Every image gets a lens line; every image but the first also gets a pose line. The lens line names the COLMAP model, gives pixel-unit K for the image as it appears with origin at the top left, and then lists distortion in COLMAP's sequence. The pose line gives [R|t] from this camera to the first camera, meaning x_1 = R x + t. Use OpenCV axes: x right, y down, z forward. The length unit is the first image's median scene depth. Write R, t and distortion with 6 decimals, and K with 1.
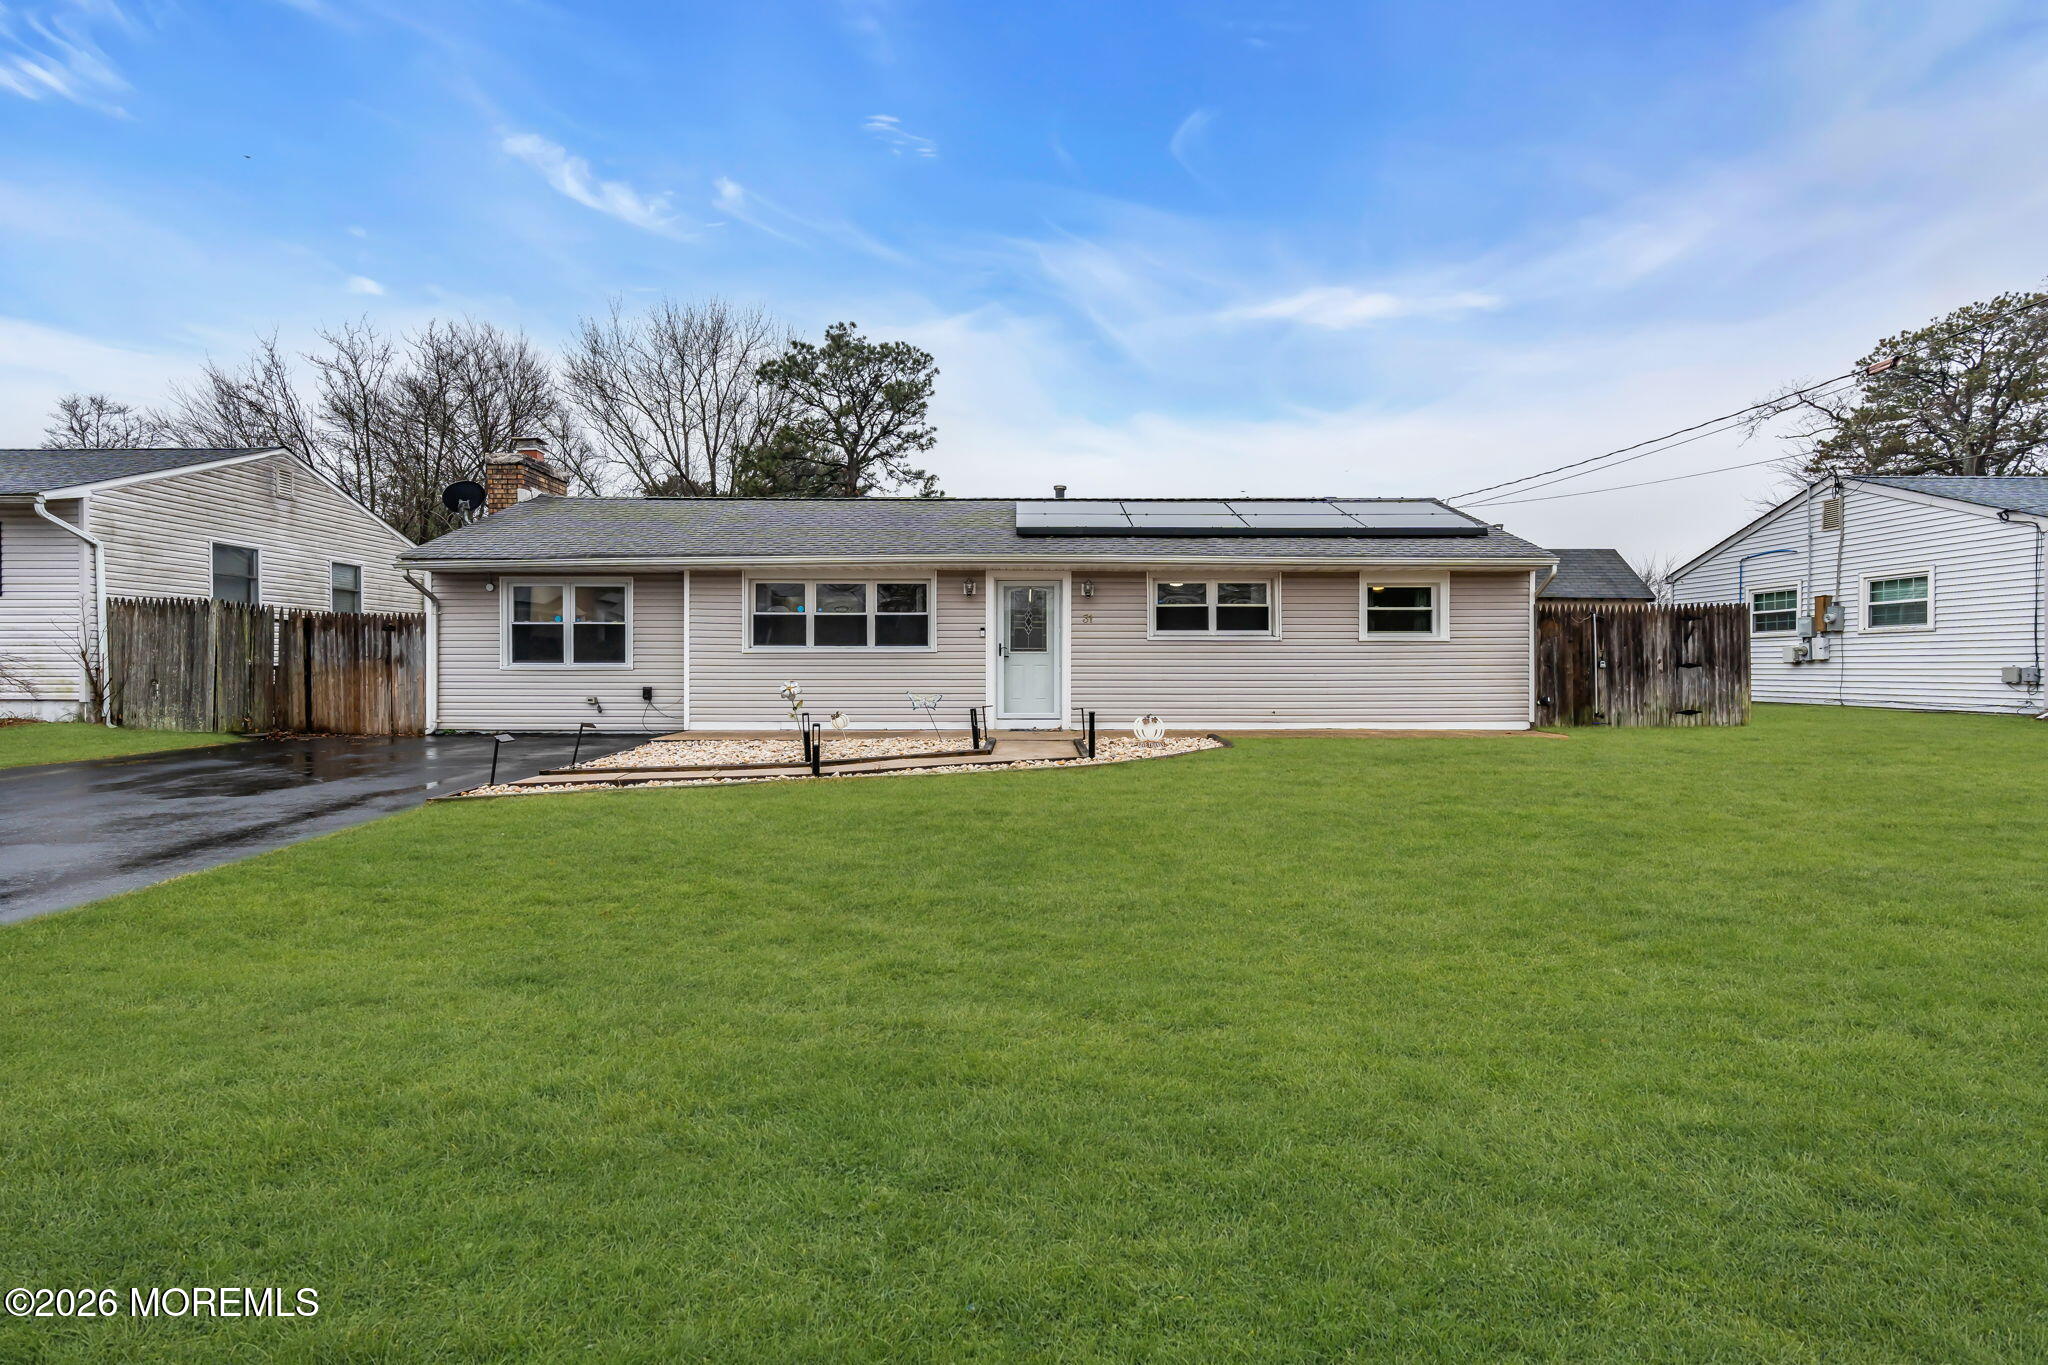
lens RADIAL K [[861.5, 0, 960.4], [0, 861.5, 654.5], [0, 0, 1]] dist [-0.006165, 0.002025]
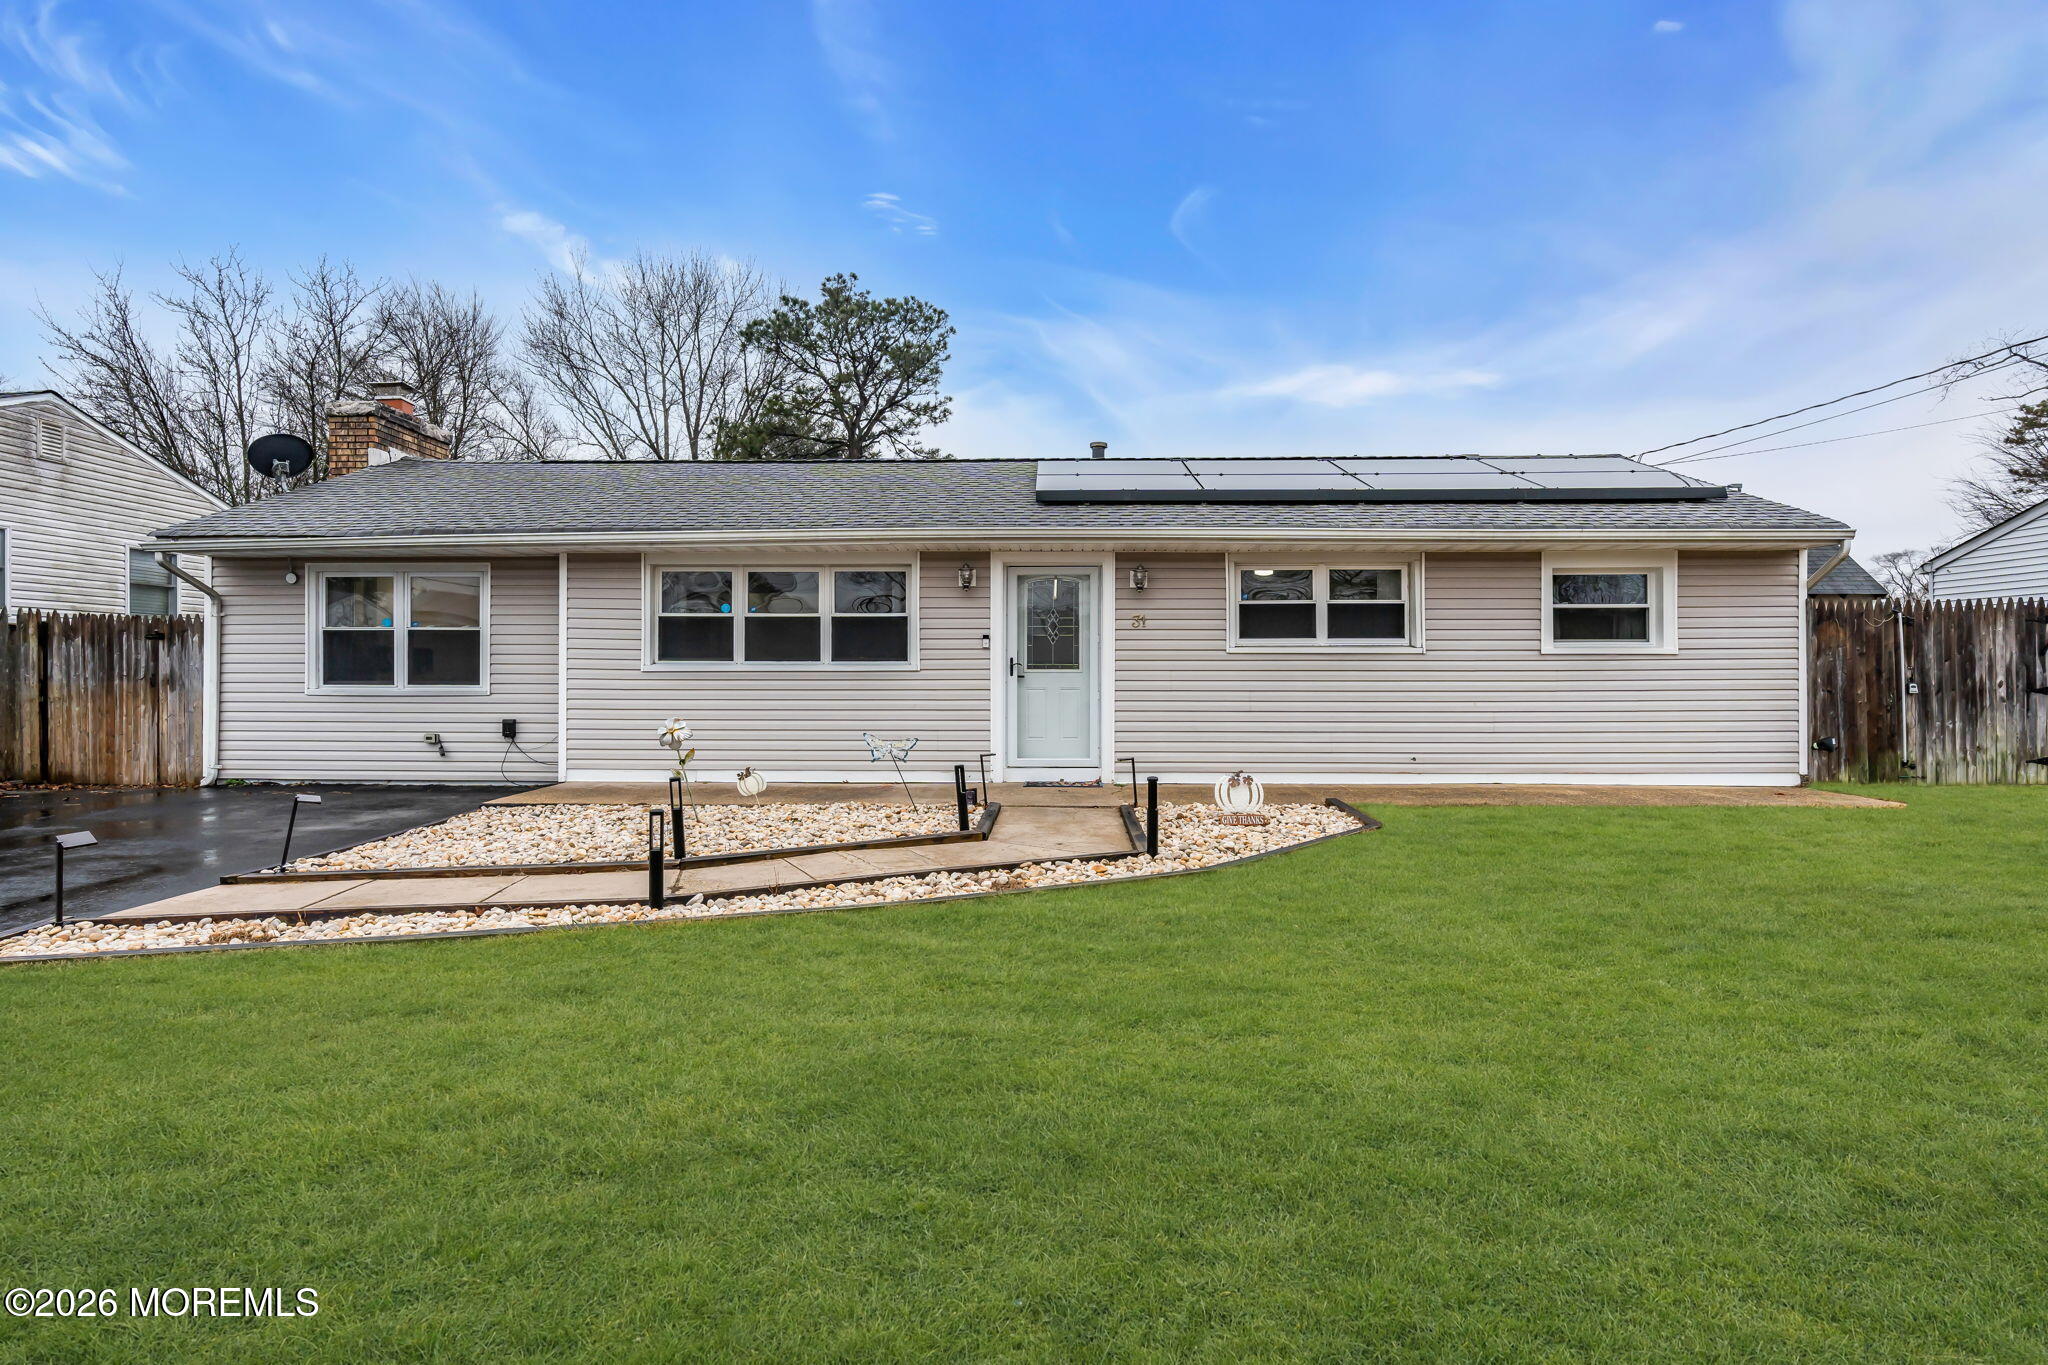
lens RADIAL K [[934.4, 0, 973.6], [0, 934.4, 663.6], [0, 0, 1]] dist [-0.004460, 0.002350]
pose [[0.999859, -0.000498, -0.016760, 0.028235], [0.000536, 0.999997, 0.002252, -0.009526], [0.016759, -0.002260, 0.999857, 0.249410]]
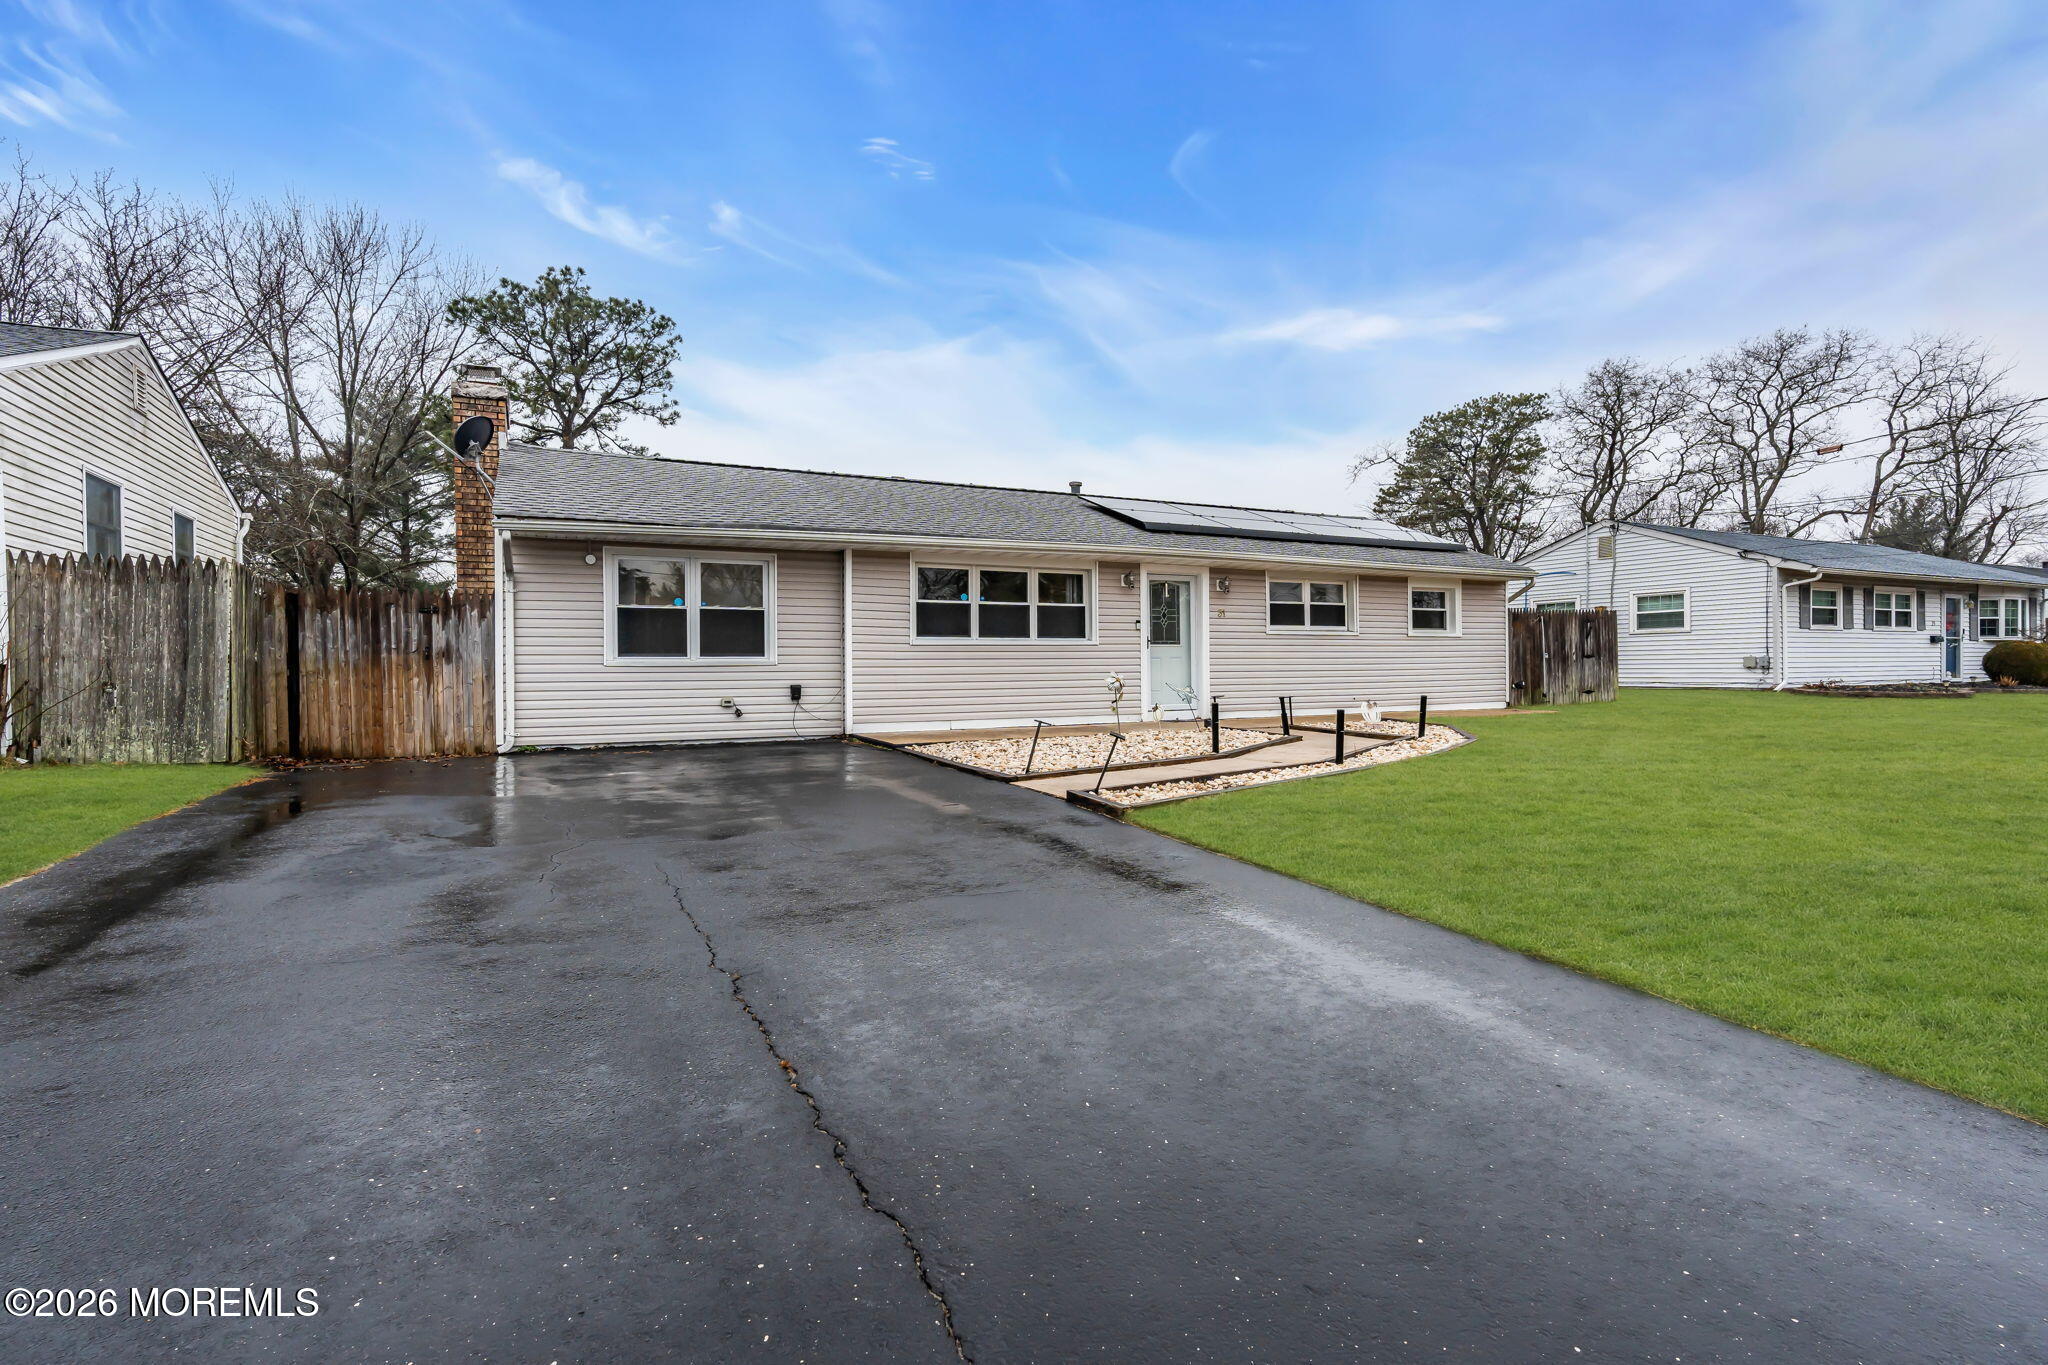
lens RADIAL K [[920.7, 0, 902.5], [0, 920.7, 633.0], [0, 0, 1]] dist [-0.007448, 0.002558]
pose [[0.911368, 0.009051, 0.411492, -0.650184], [0.003162, 0.999575, -0.028990, 0.013371], [-0.411579, 0.027721, 0.910952, 0.141538]]
